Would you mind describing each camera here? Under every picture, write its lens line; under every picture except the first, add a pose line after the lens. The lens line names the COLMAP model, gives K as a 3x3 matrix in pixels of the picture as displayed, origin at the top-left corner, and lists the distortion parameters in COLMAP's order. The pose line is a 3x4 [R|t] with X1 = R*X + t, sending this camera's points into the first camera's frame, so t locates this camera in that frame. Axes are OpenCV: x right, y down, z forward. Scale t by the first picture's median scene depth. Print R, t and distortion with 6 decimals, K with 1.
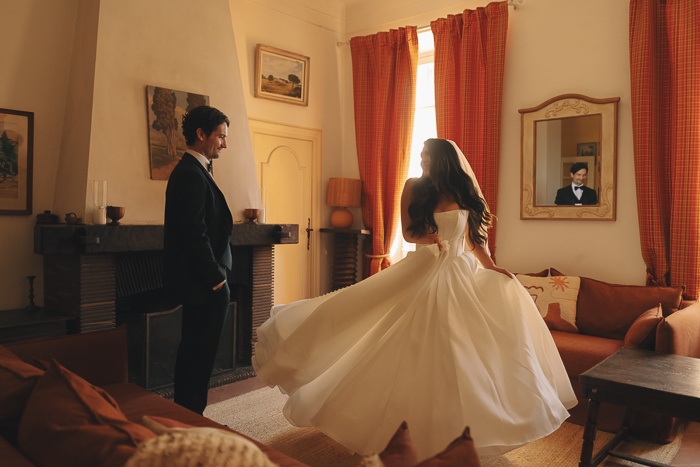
lens RADIAL K [[577.1, 0, 350.0], [0, 577.1, 233.5], [0, 0, 1]] dist [0.003872, 0.003429]
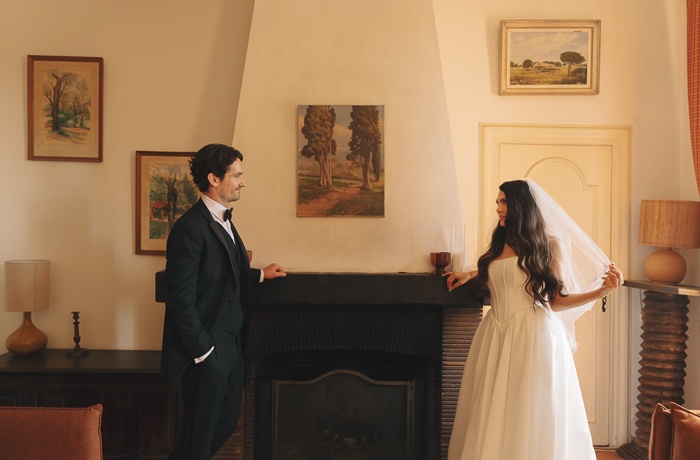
lens RADIAL K [[579.5, 0, 350.0], [0, 579.5, 230.0], [0, 0, 1]] dist [-0.007894, 0.001921]
pose [[0.665999, -0.004045, -0.745942, 0.252379], [-0.029449, 0.999063, -0.031711, -0.039605], [0.745371, 0.043086, 0.665256, 0.391124]]
